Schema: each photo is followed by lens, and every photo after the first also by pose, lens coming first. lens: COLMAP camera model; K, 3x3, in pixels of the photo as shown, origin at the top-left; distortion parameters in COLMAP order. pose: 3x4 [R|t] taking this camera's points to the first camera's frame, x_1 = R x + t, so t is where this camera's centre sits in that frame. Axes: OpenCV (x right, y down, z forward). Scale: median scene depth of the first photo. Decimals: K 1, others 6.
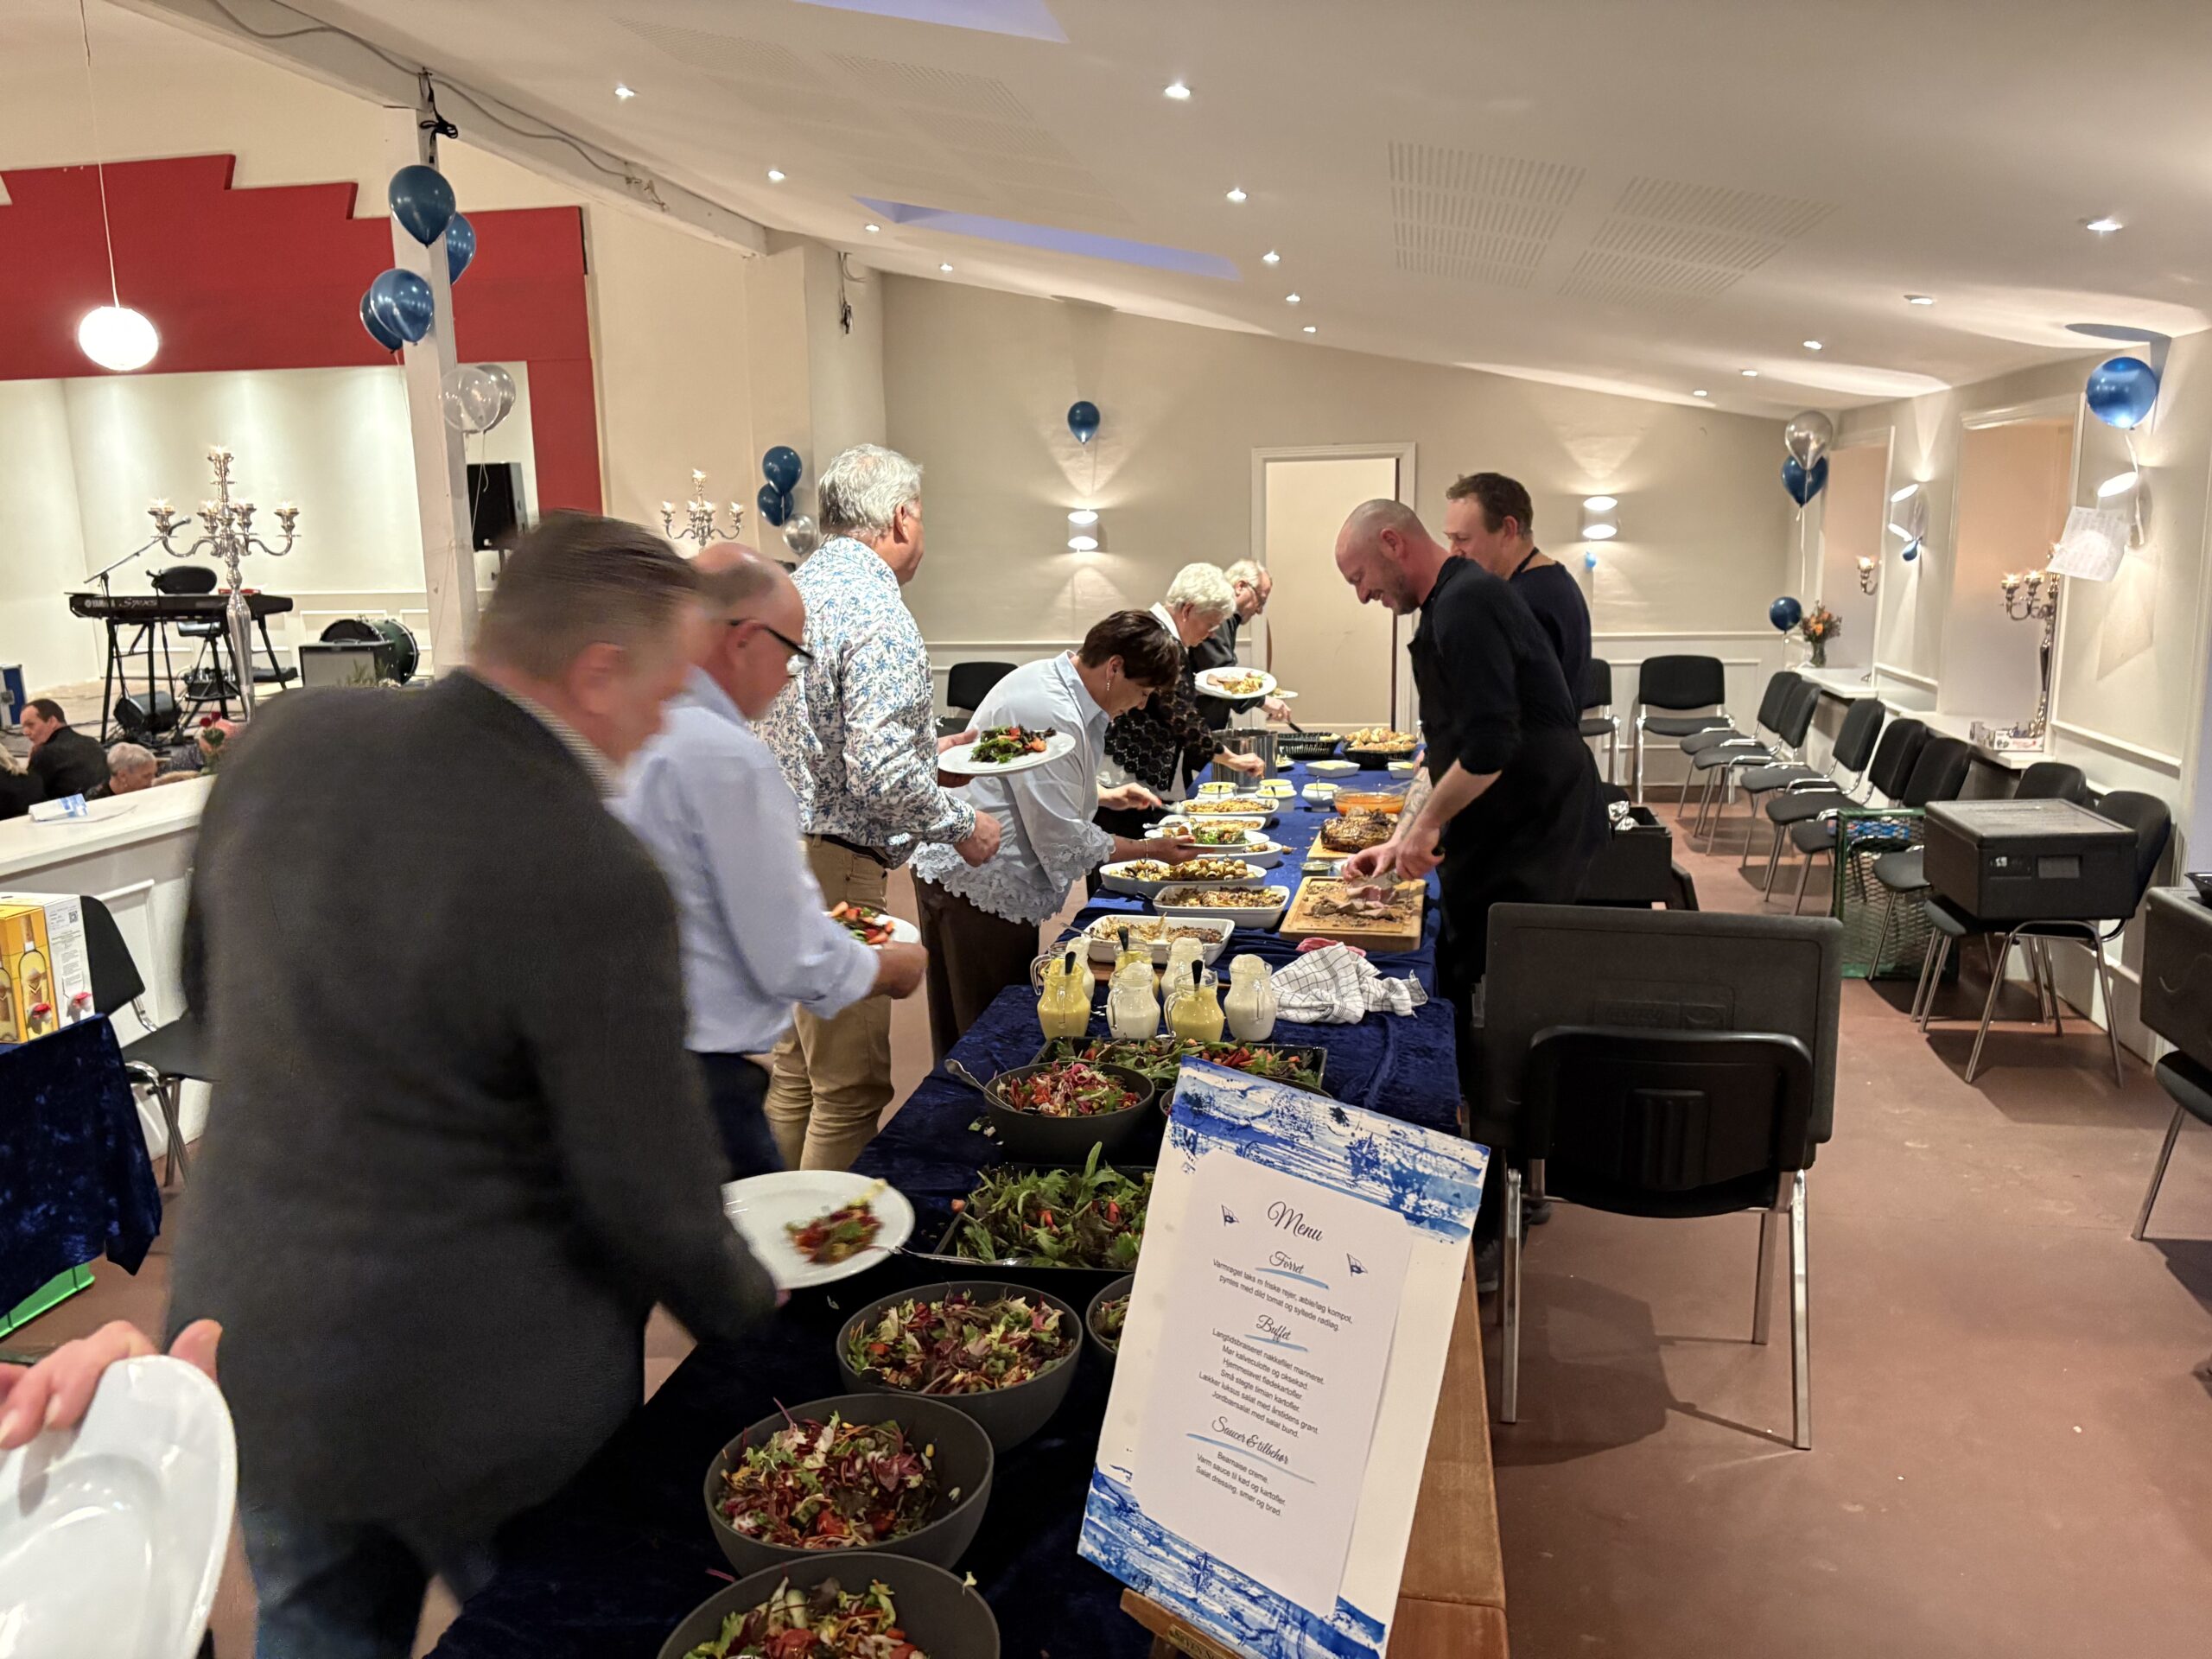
lens RADIAL K [[1668.8, 0, 1093.8], [0, 1668.8, 832.2], [0, 0, 1]] dist [0.045248, -0.052176]
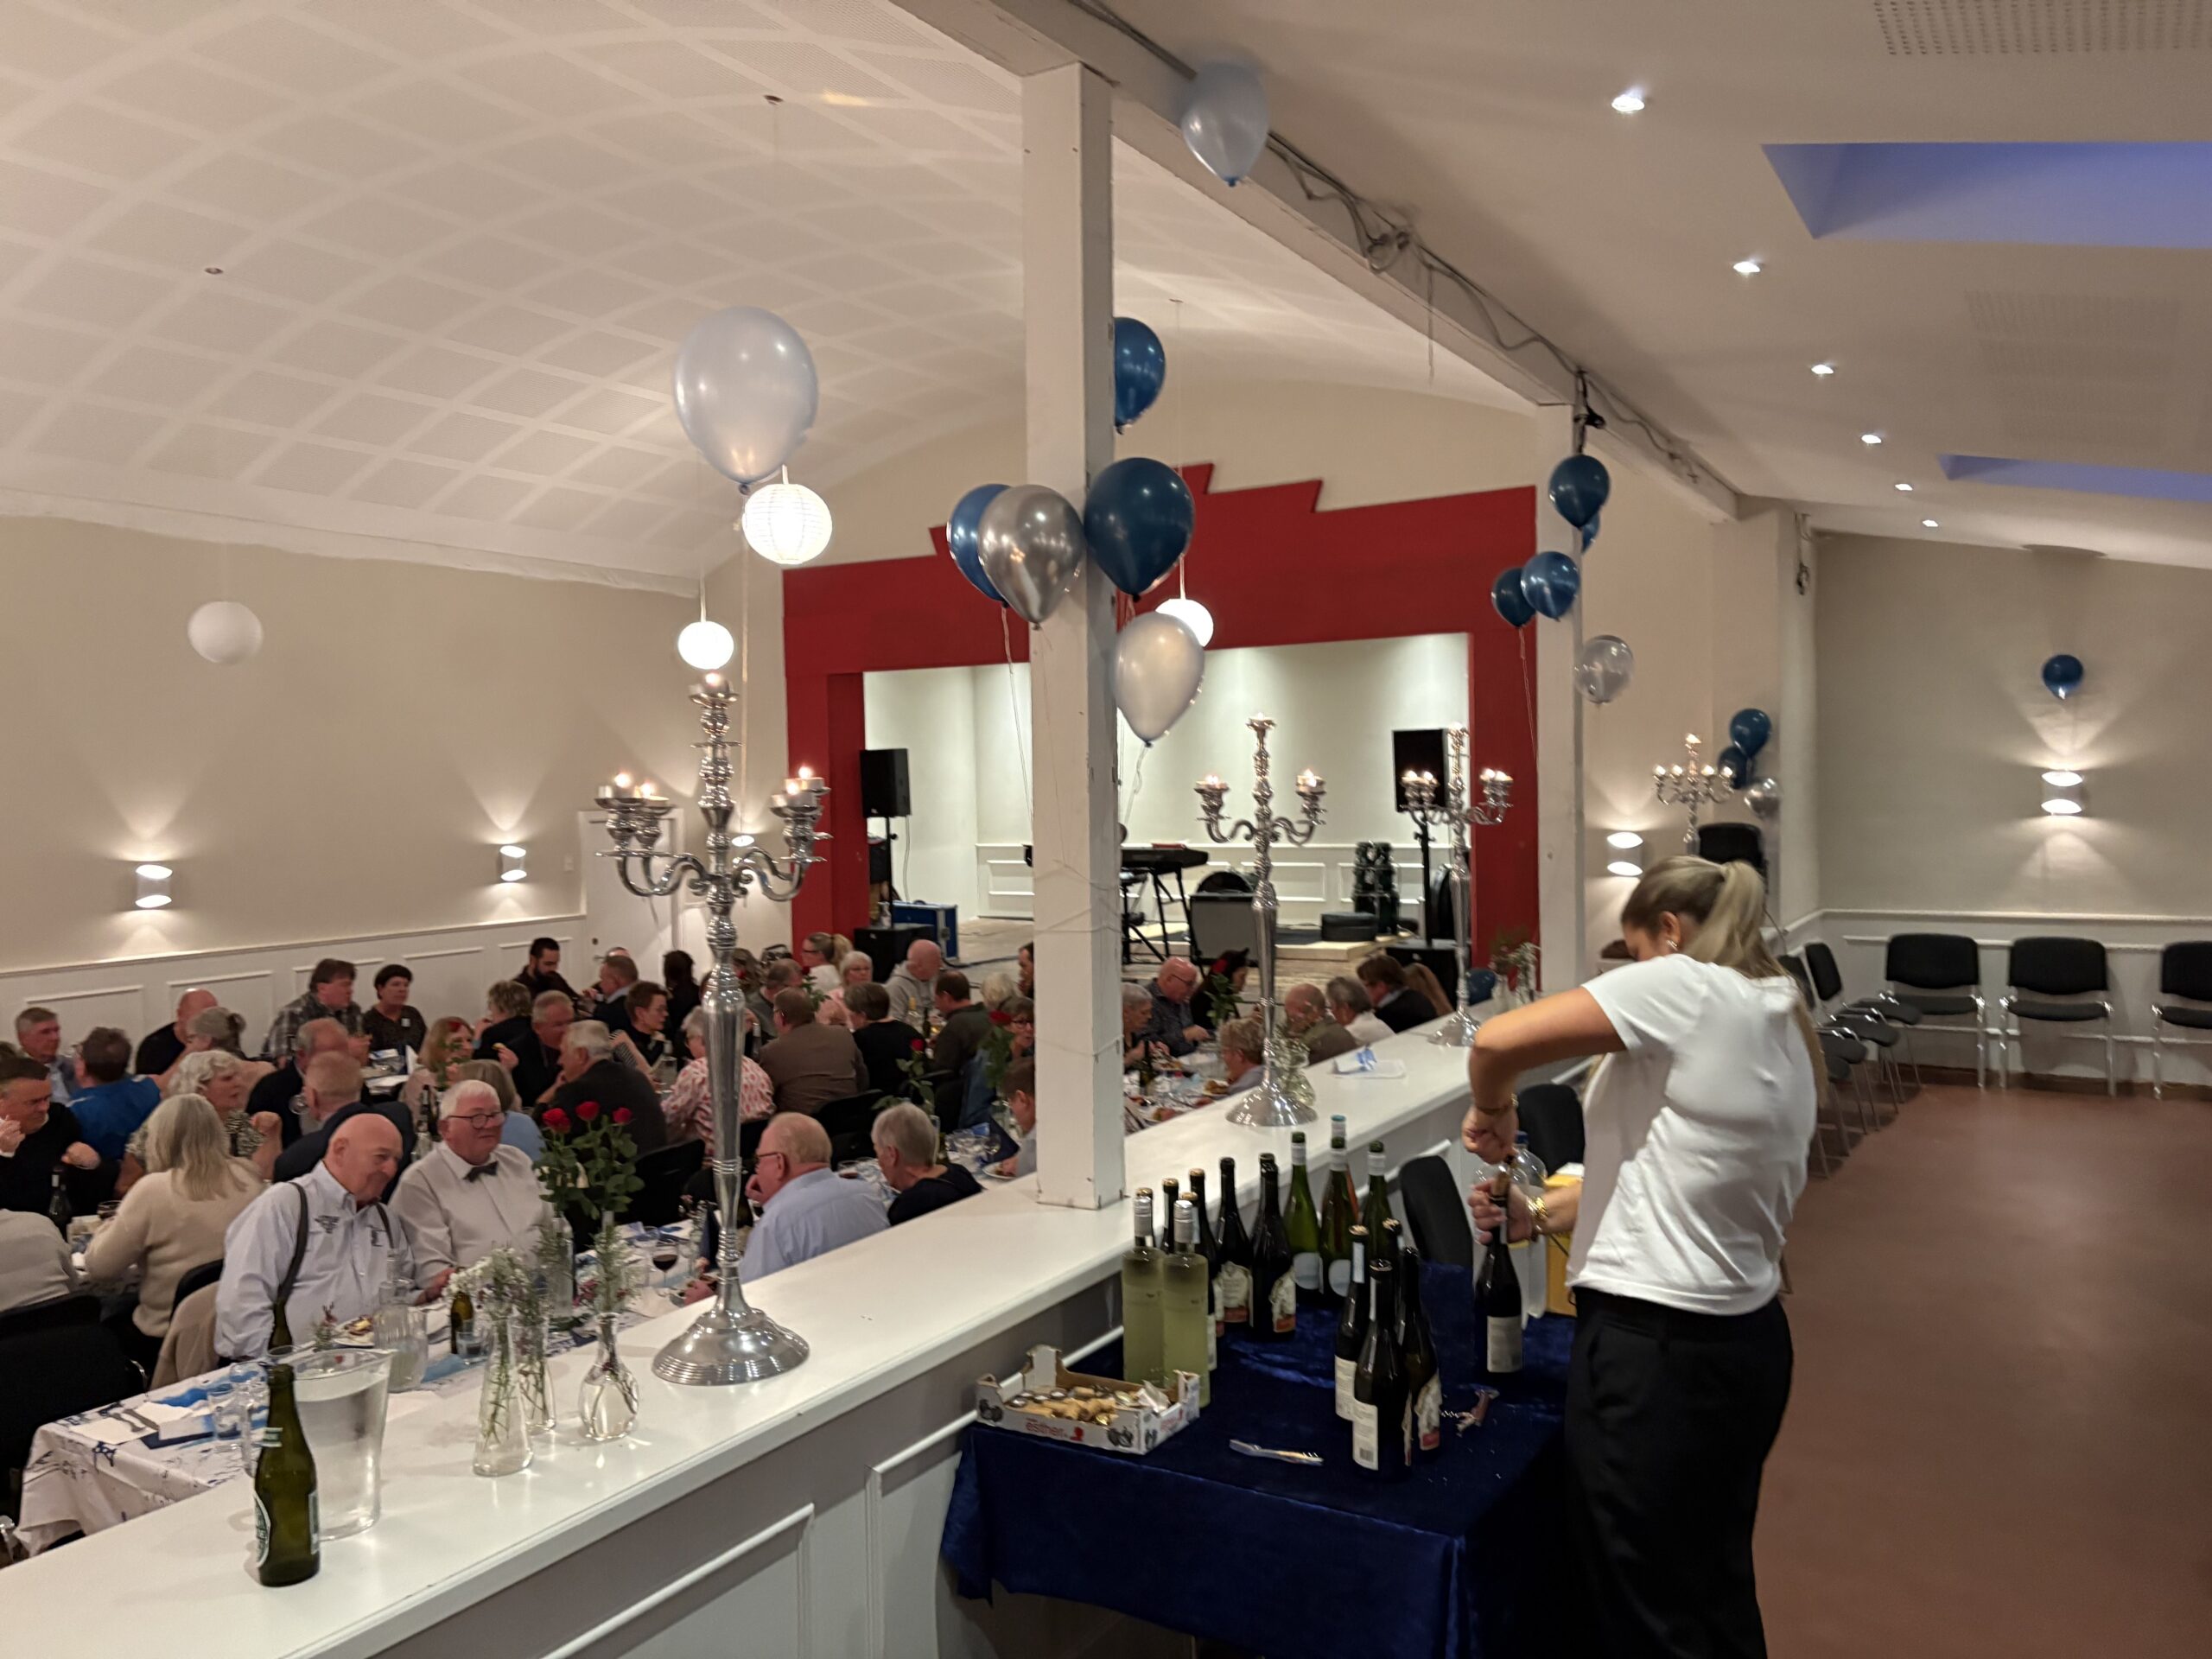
lens RADIAL K [[1668.8, 0, 1085.6], [0, 1668.8, 810.4], [0, 0, 1]] dist [0.045248, -0.052176]
pose [[0.935858, 0.010156, -0.352230, -0.207817], [-0.066982, 0.986487, -0.149524, -0.000146], [0.345952, 0.163527, 0.923892, -0.024473]]
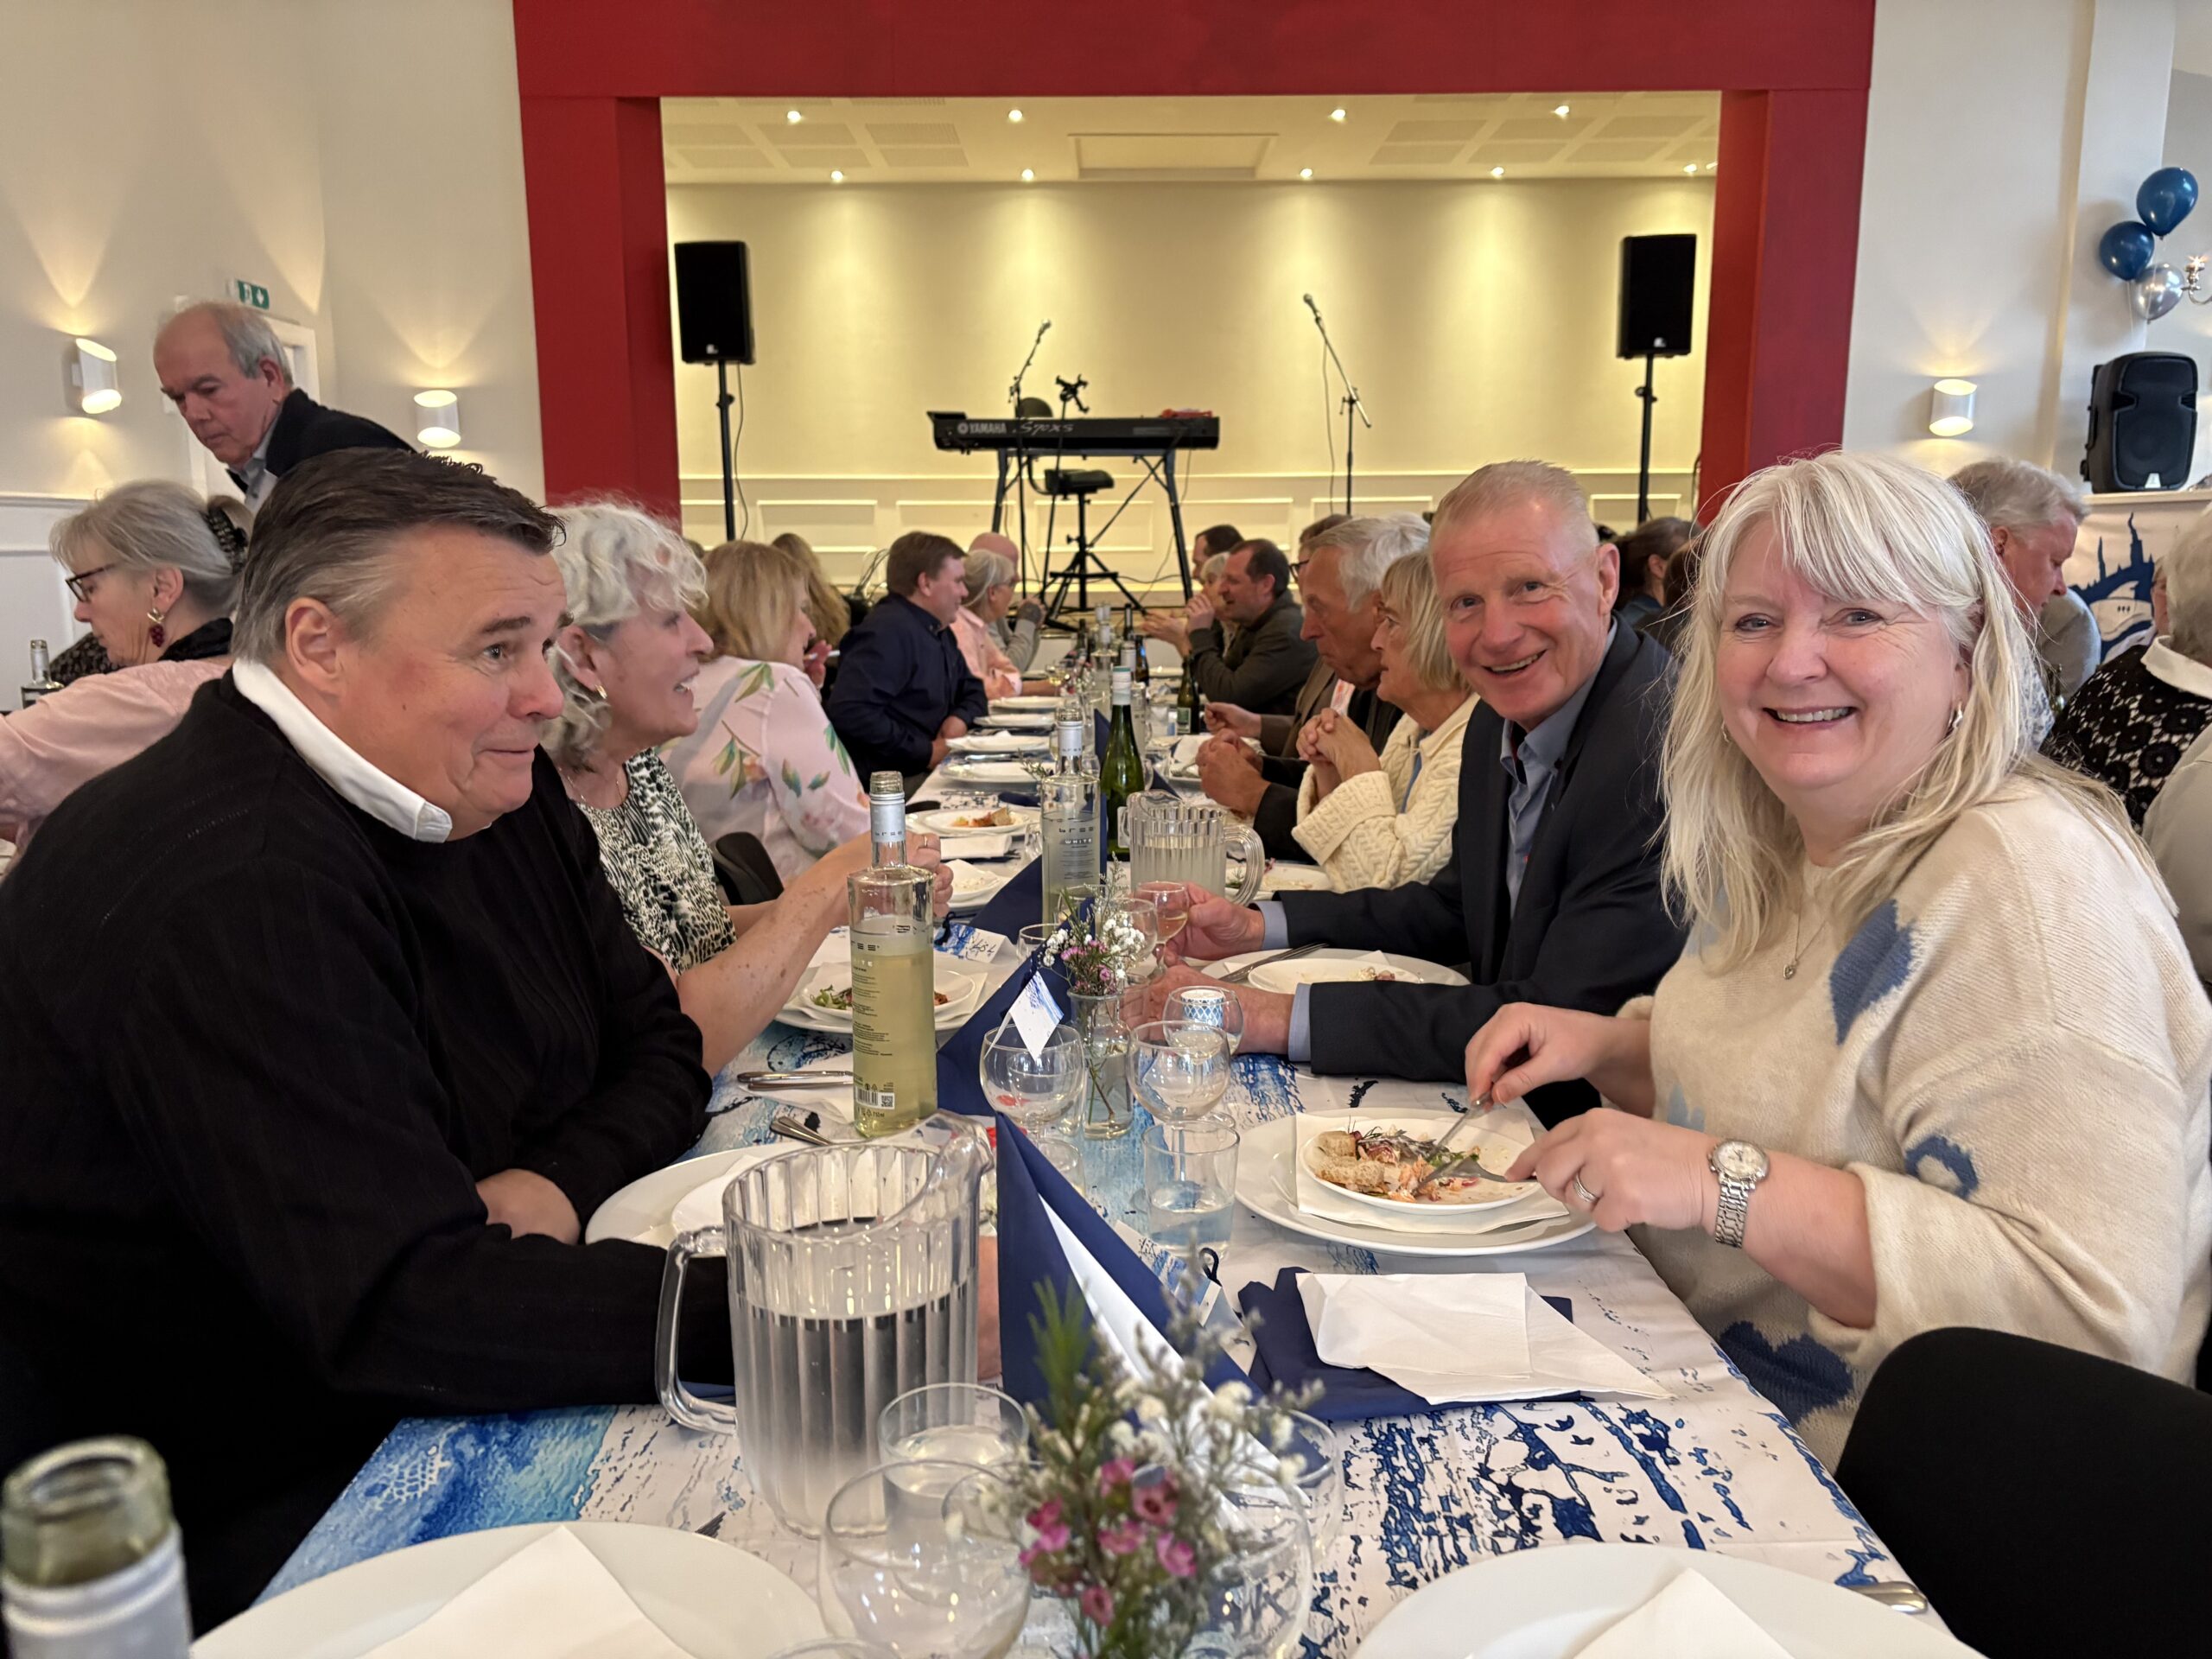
lens RADIAL K [[1668.8, 0, 1083.5], [0, 1668.8, 834.3], [0, 0, 1]] dist [0.045248, -0.052176]
pose [[0.985979, -0.010866, 0.166516, -0.813081], [0.014212, 0.999720, -0.018913, 0.065564], [-0.166264, 0.021015, 0.985857, 0.338973]]
